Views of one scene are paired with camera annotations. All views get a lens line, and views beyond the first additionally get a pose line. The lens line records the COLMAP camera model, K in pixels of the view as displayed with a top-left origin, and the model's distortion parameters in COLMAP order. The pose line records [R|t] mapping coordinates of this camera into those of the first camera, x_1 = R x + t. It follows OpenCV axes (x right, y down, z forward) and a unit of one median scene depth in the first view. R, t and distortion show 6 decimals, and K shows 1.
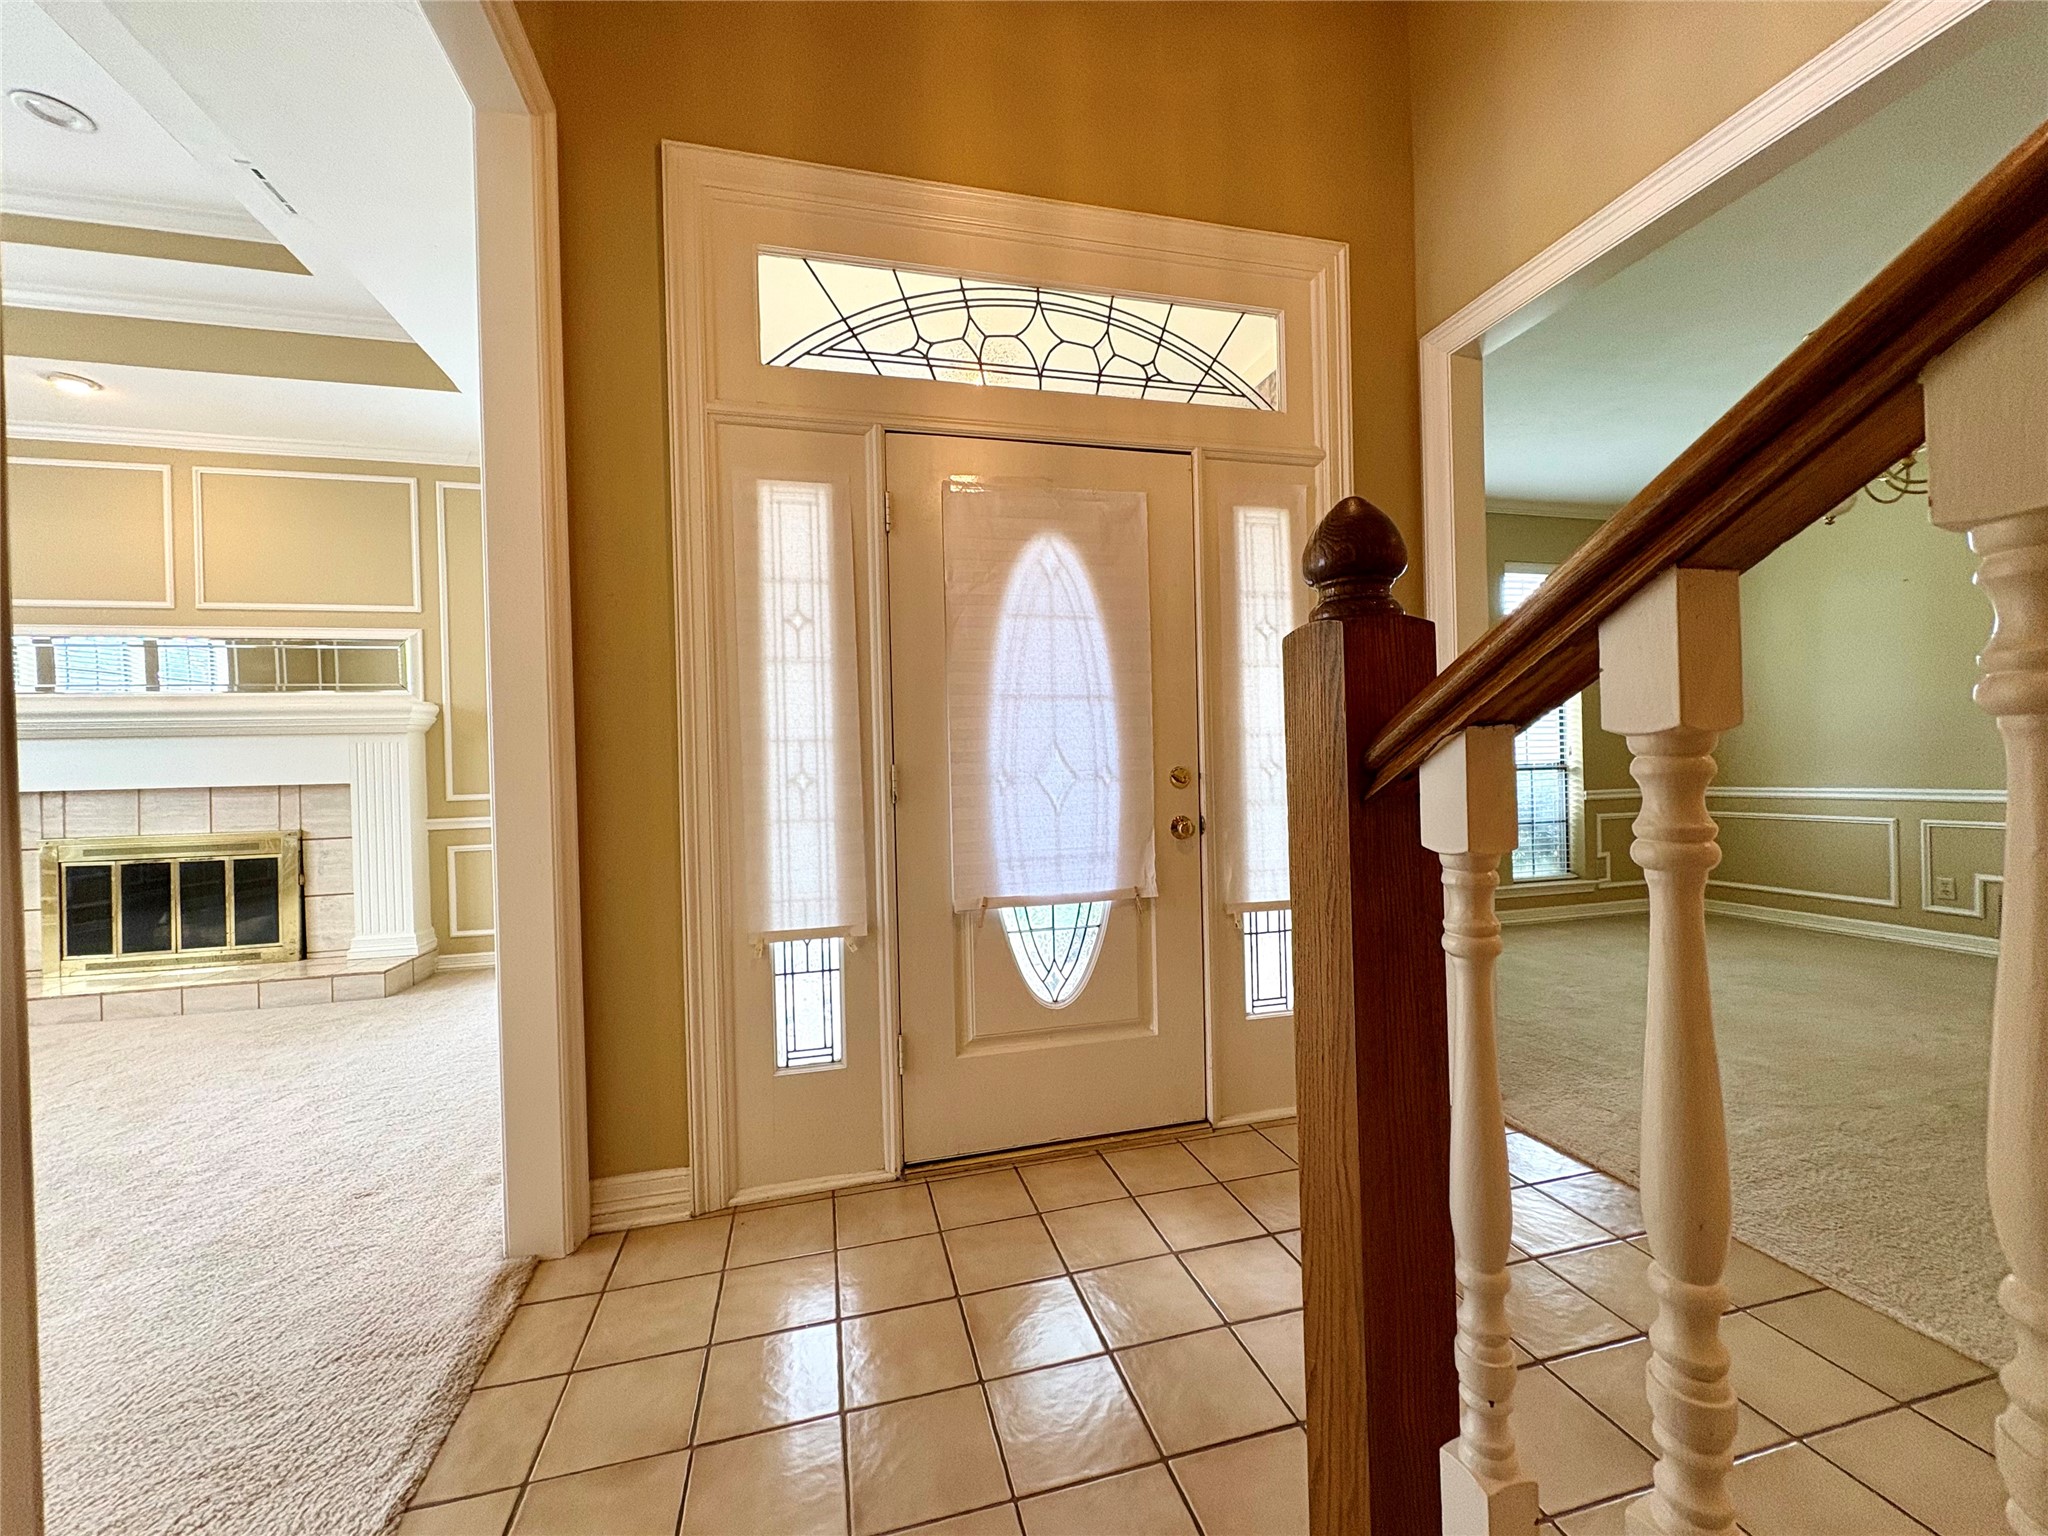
lens RADIAL K [[814.1, 0, 1017.2], [0, 814.1, 768.5], [0, 0, 1]] dist [0.000161, 0.000082]
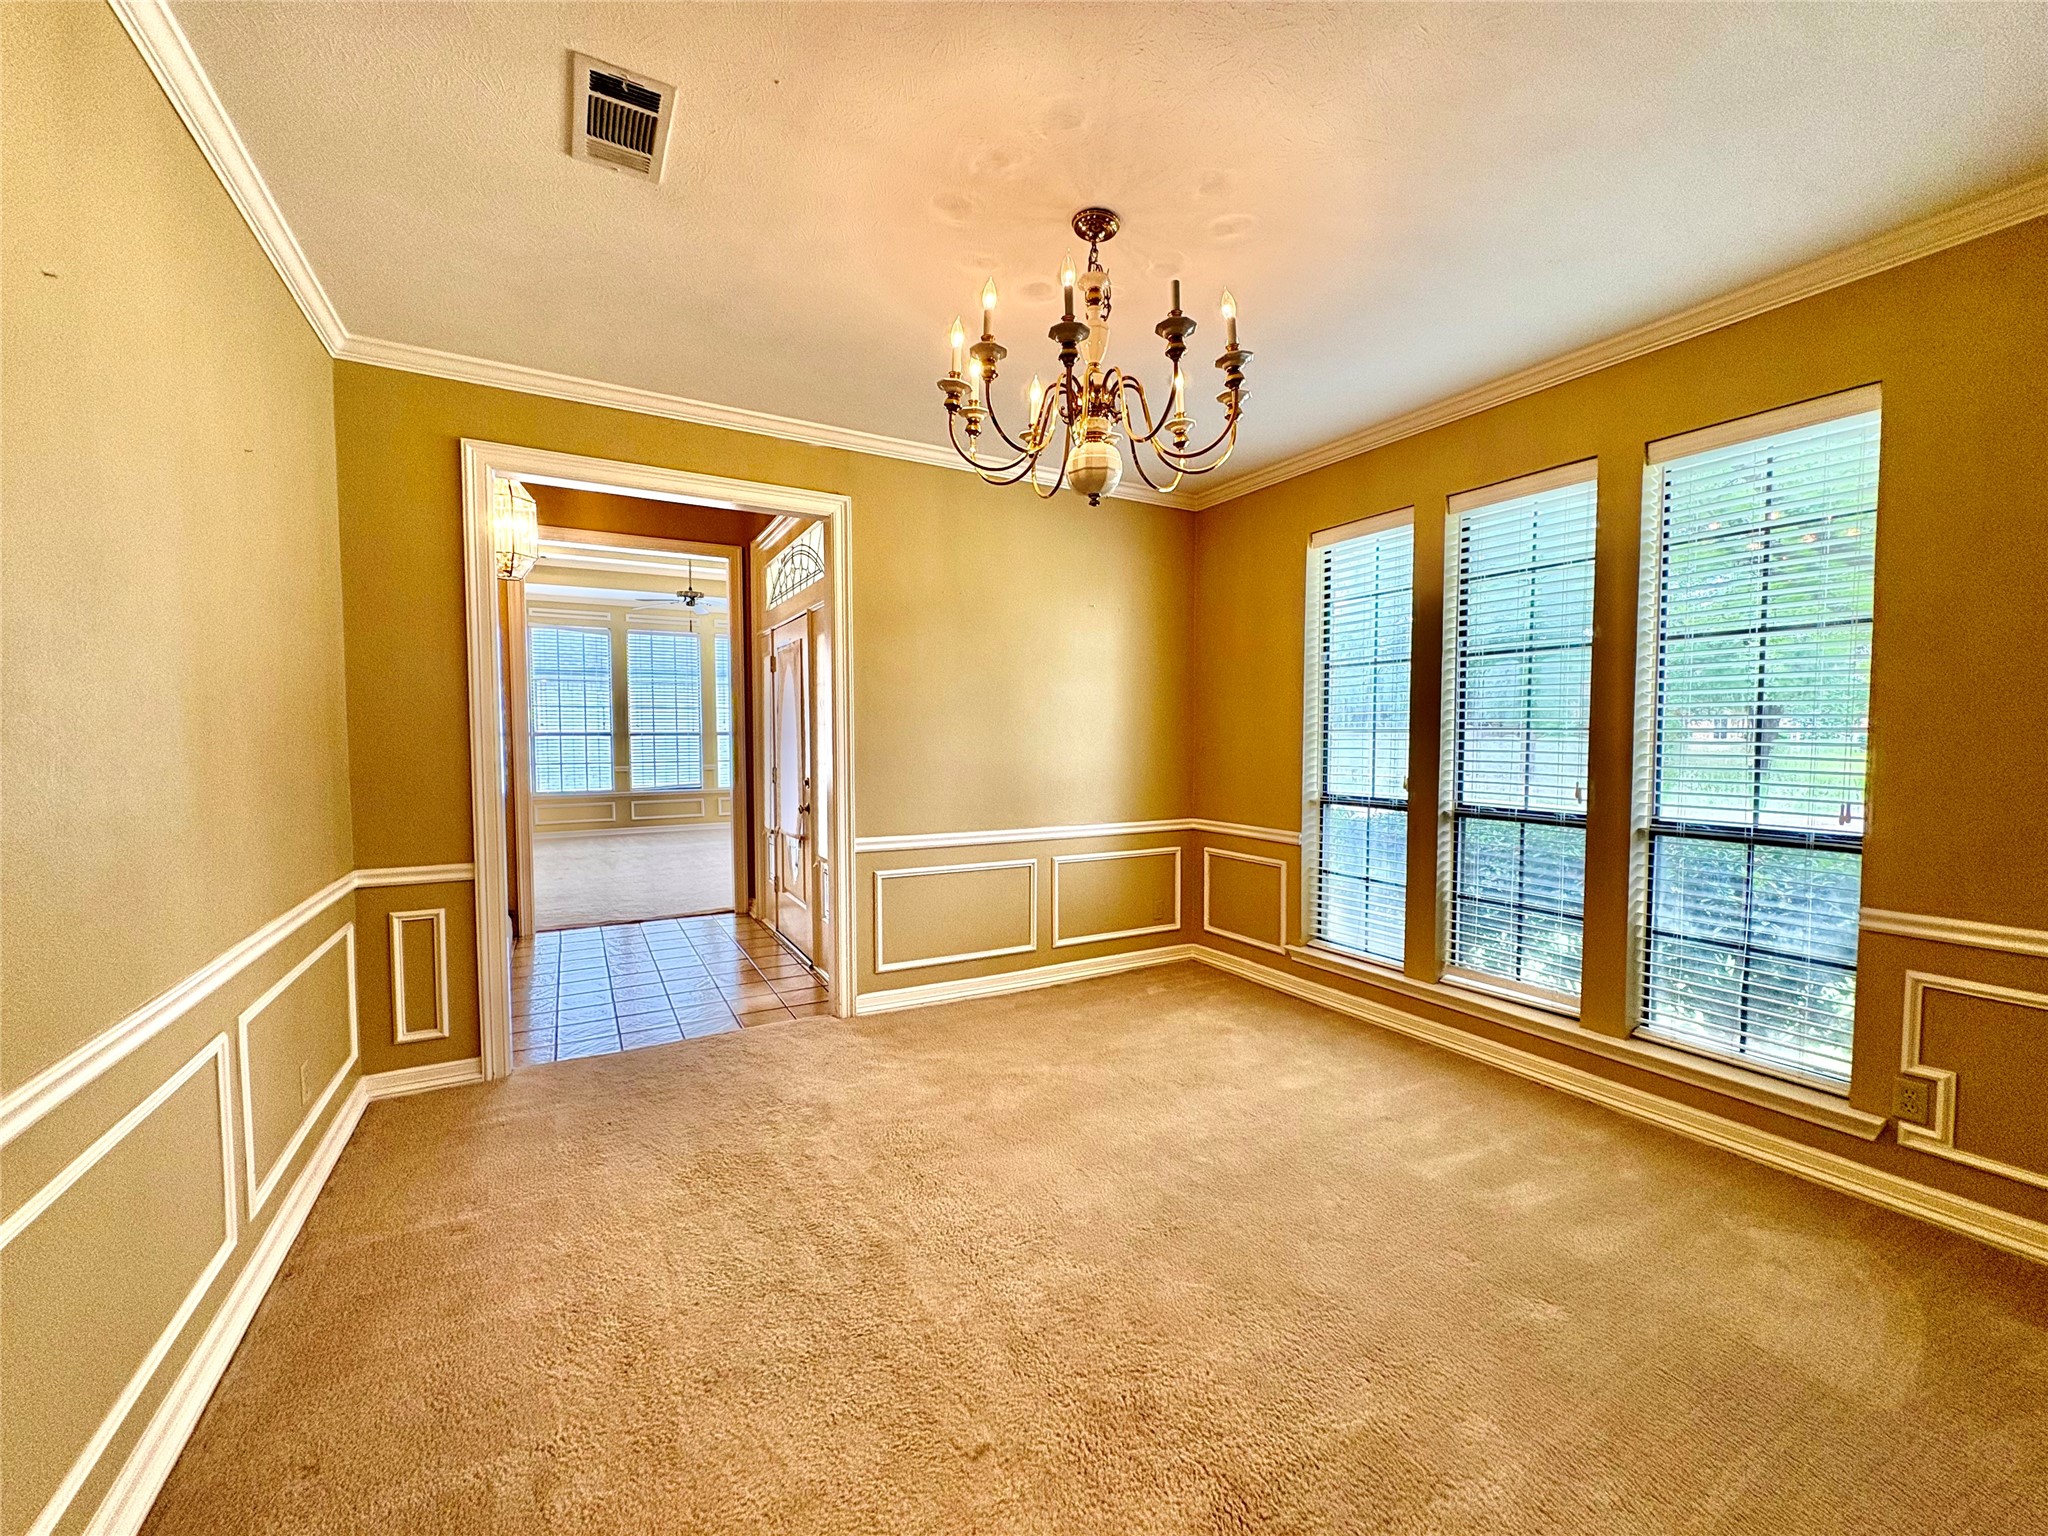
lens RADIAL K [[814.1, 0, 1017.2], [0, 814.1, 768.5], [0, 0, 1]] dist [0.000161, 0.000082]
pose [[0.253370, 0.063208, -0.965302, 1.288535], [-0.011777, 0.997991, 0.062257, -0.087694], [0.967298, -0.004405, 0.253605, 0.586300]]
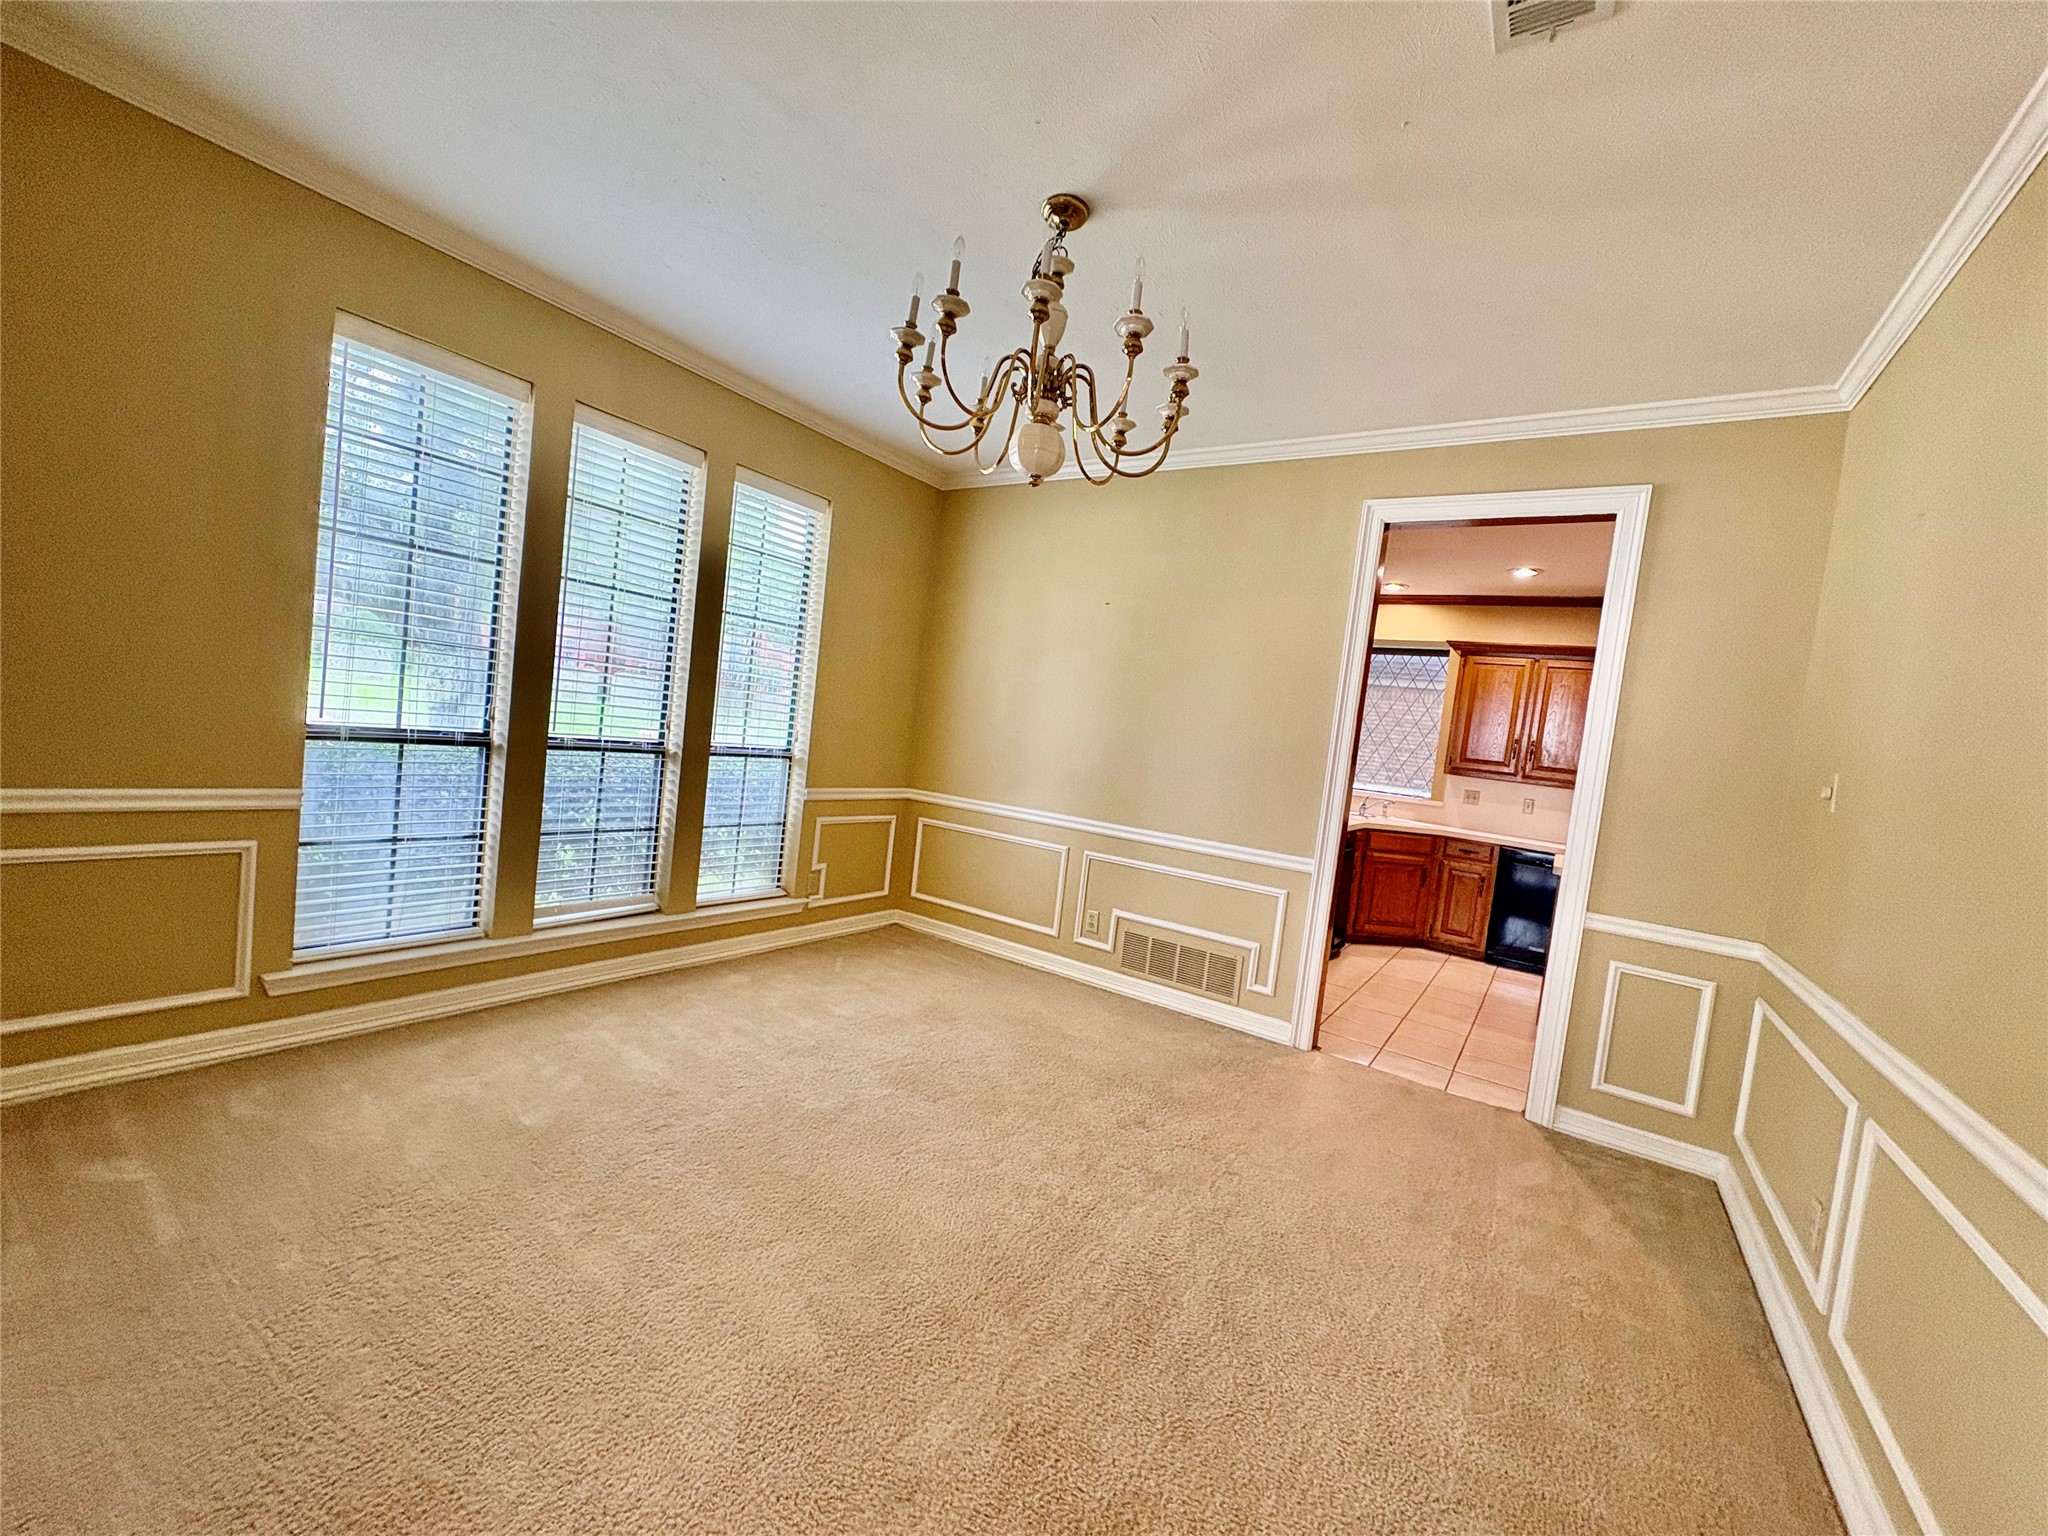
lens RADIAL K [[814.1, 0, 1017.2], [0, 814.1, 768.5], [0, 0, 1]] dist [0.000161, 0.000082]
pose [[0.743503, 0.078520, 0.664106, 0.412565], [-0.132932, 0.990618, 0.031700, -0.057600], [-0.655387, -0.111850, 0.746966, 0.351097]]
